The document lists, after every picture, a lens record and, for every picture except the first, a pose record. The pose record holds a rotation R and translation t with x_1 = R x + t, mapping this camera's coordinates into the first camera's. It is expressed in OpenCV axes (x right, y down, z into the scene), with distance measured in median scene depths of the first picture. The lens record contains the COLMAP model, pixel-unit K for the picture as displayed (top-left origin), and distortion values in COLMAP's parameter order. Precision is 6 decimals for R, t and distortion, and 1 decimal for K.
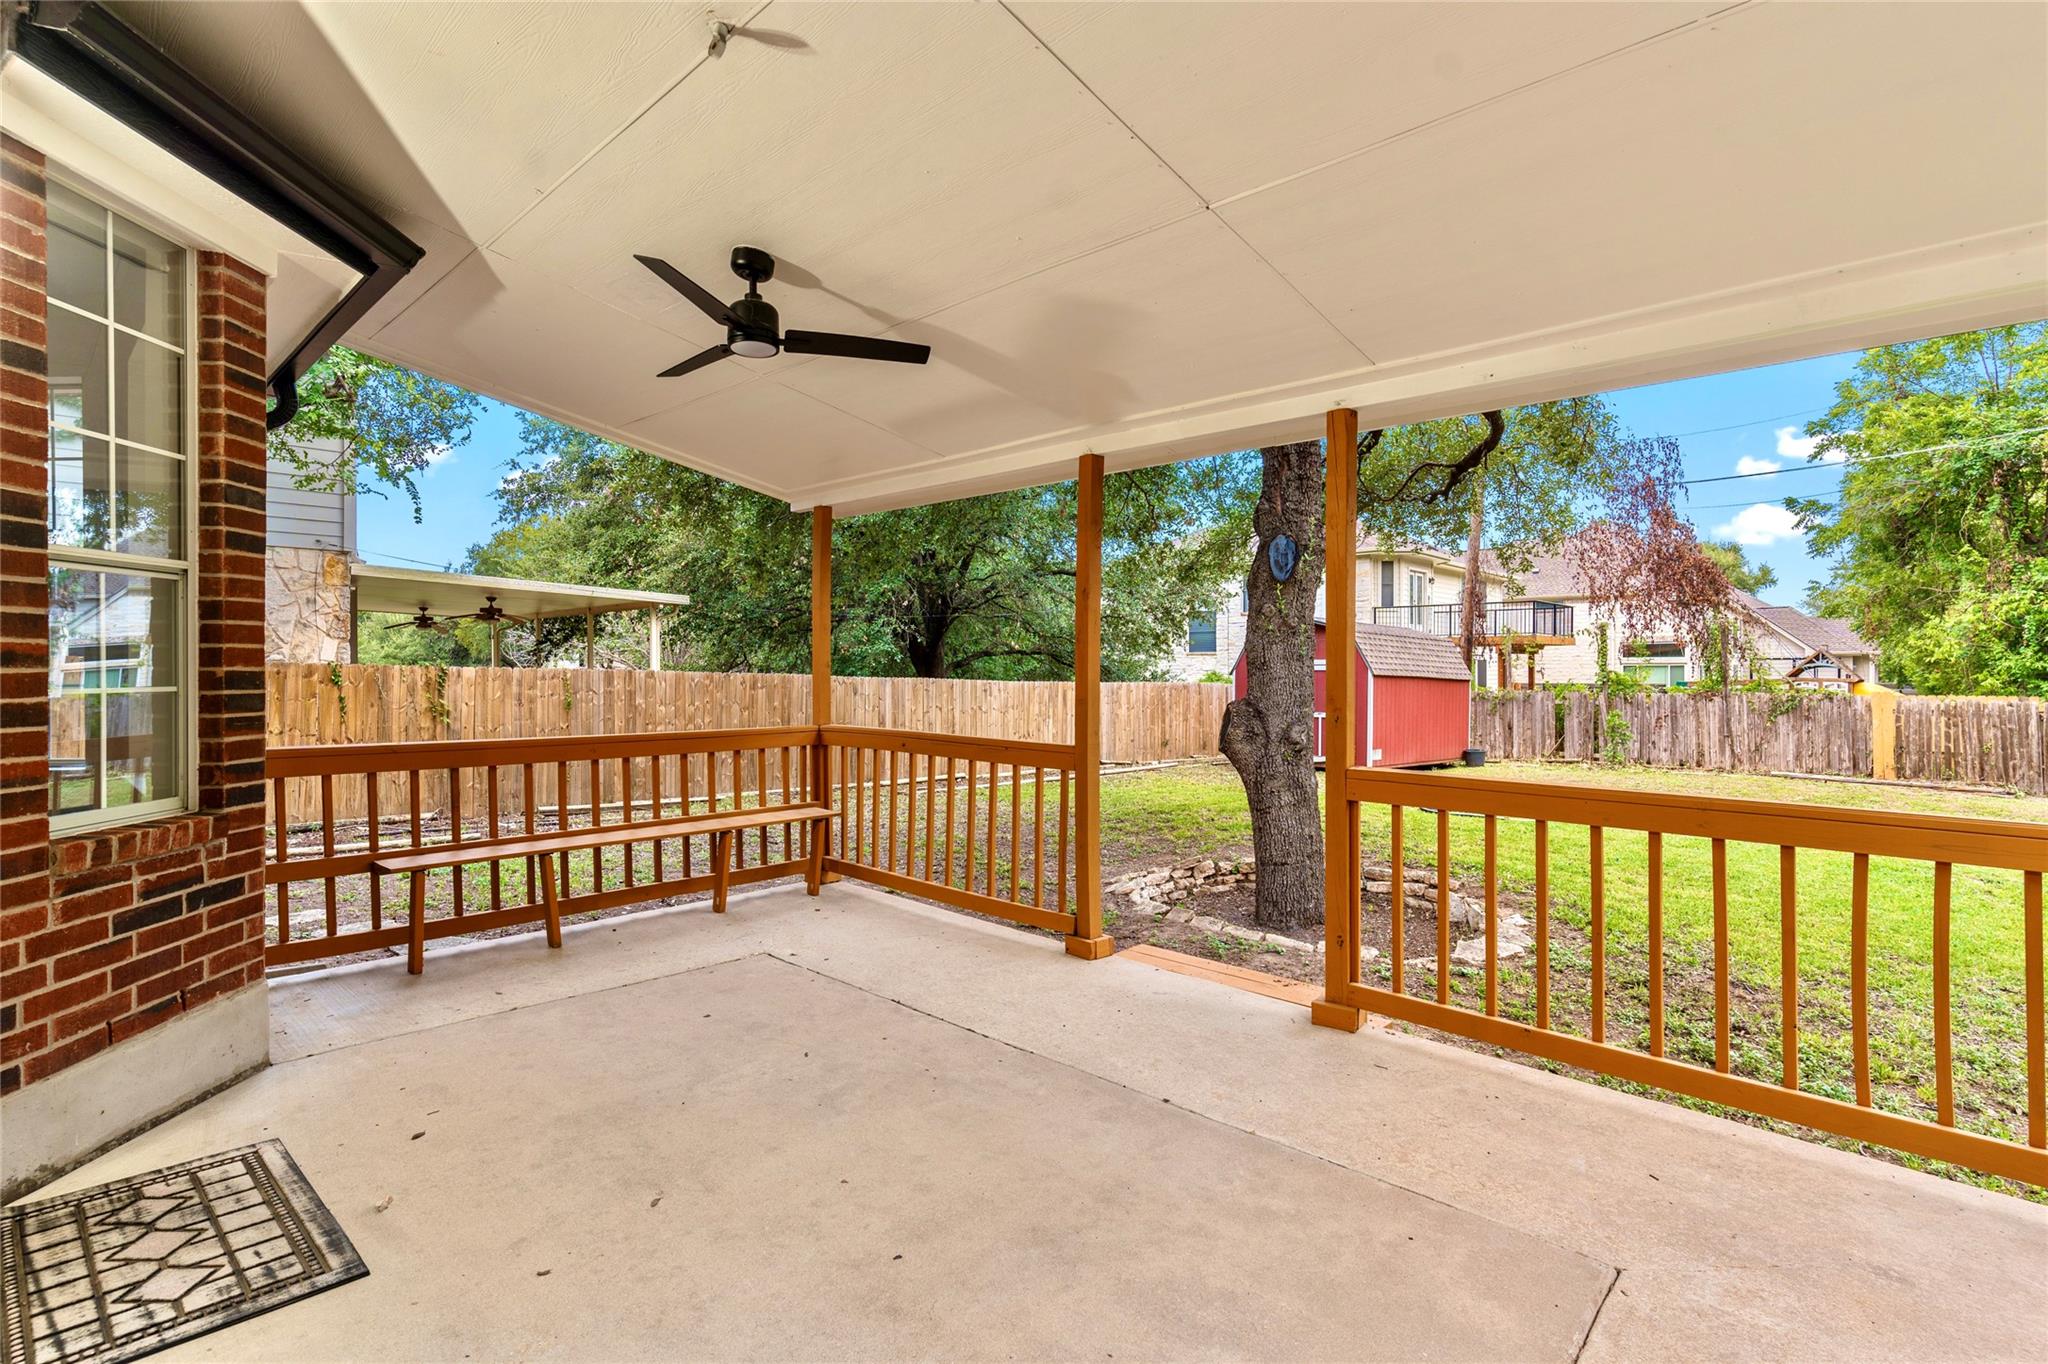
lens RADIAL K [[966.2, 0, 1063.5], [0, 966.2, 695.0], [0, 0, 1]] dist [0.074502, -0.000099]
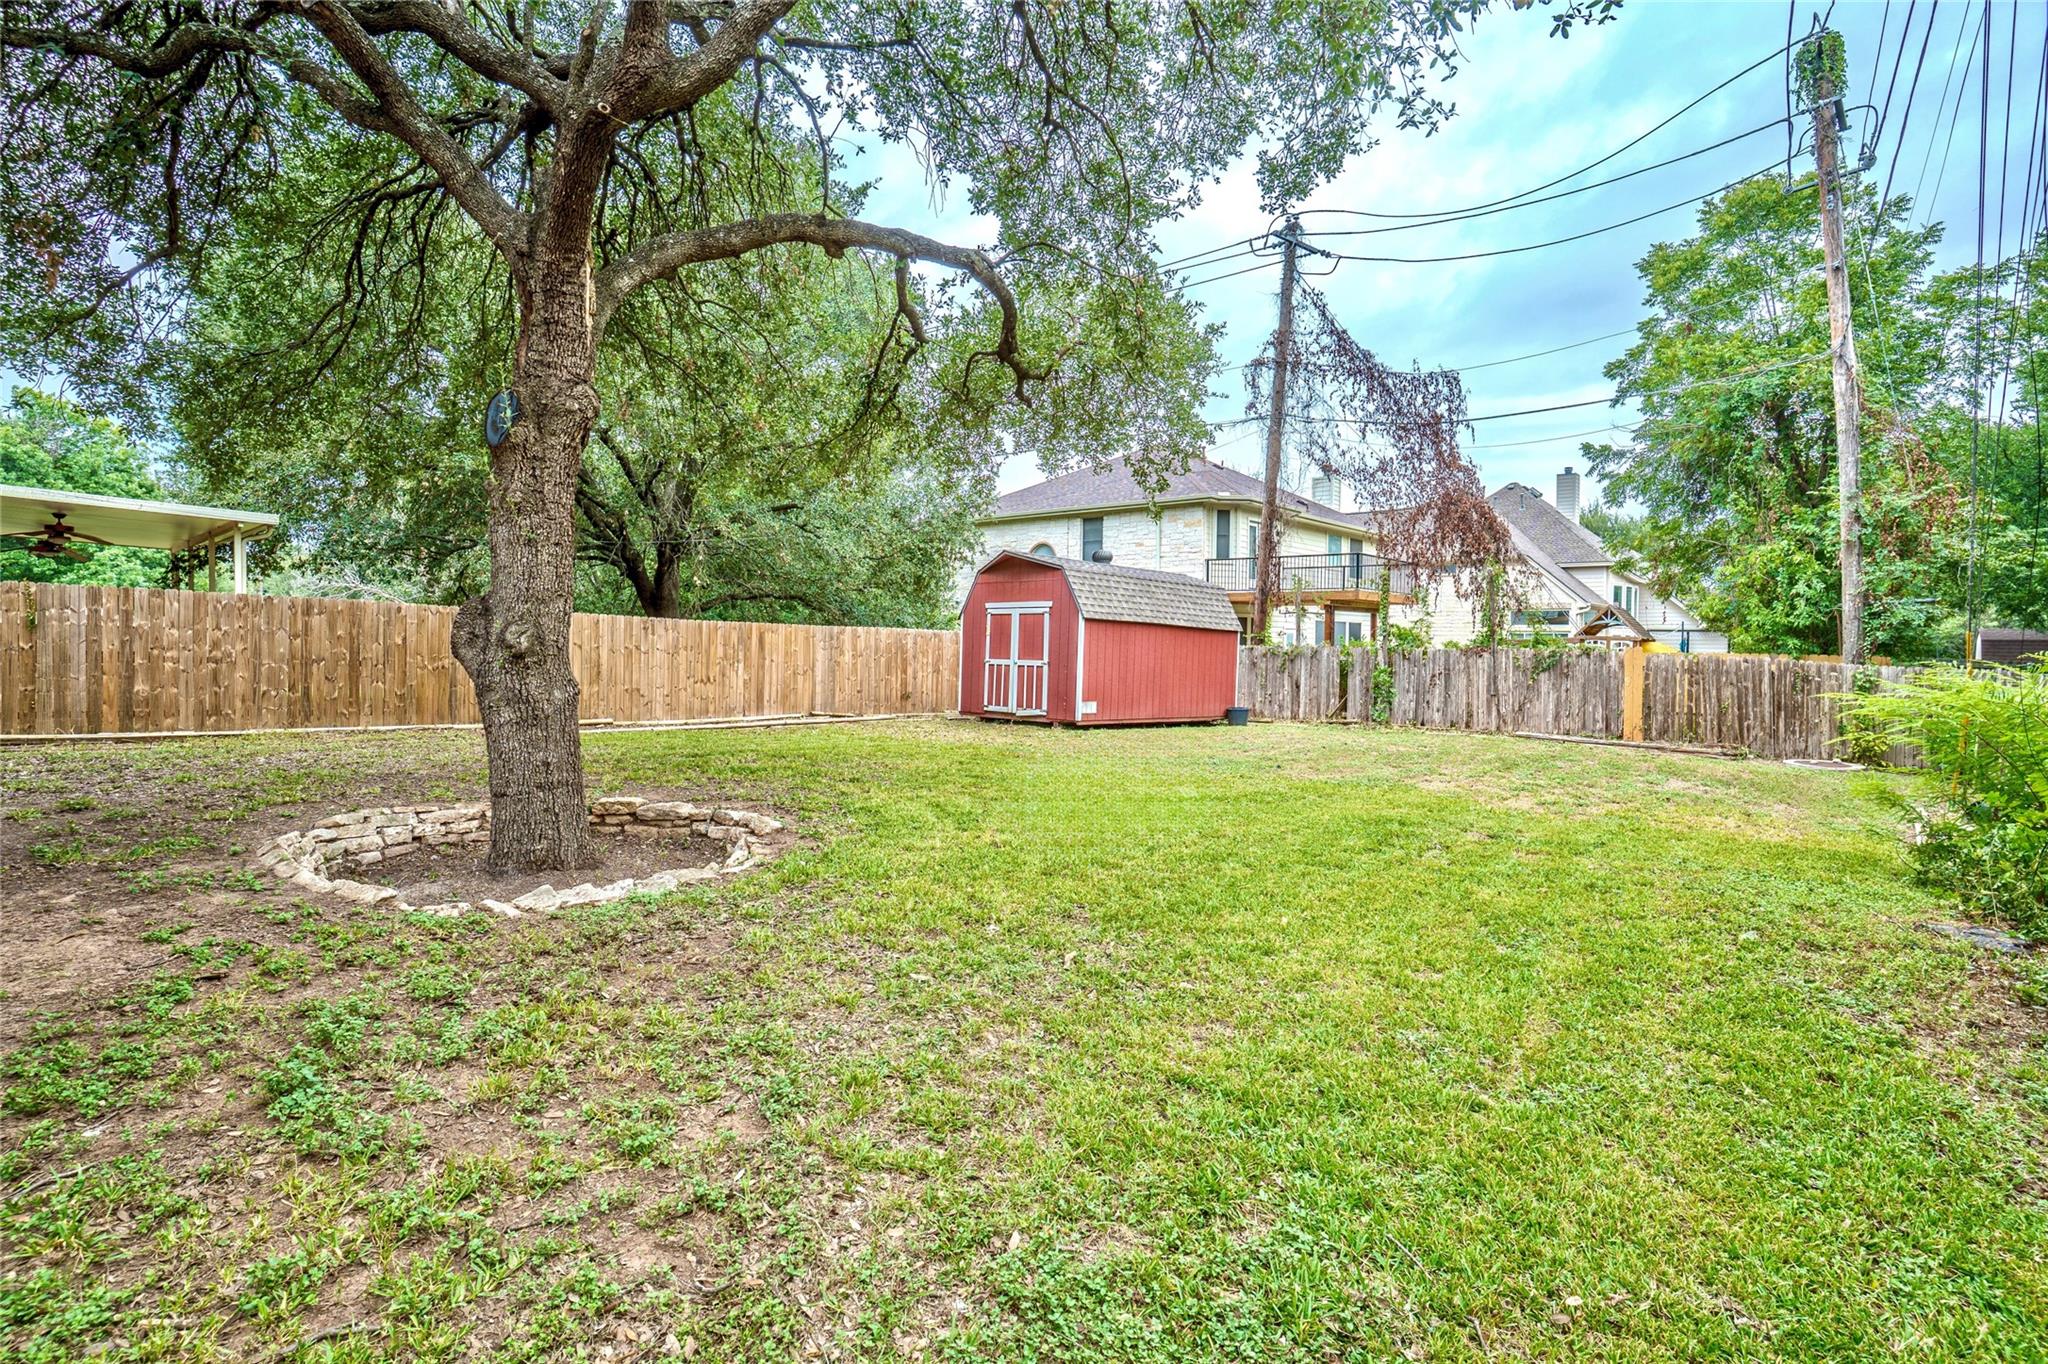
lens RADIAL K [[1009.0, 0, 1024.0], [0, 1009.0, 682.0], [0, 0, 1]] dist [-0.003049, -0.000131]
pose [[0.999735, 0.015921, -0.016652, 0.244208], [-0.015660, 0.999754, 0.015721, 0.021208], [0.016898, -0.015456, 0.999738, 0.060268]]
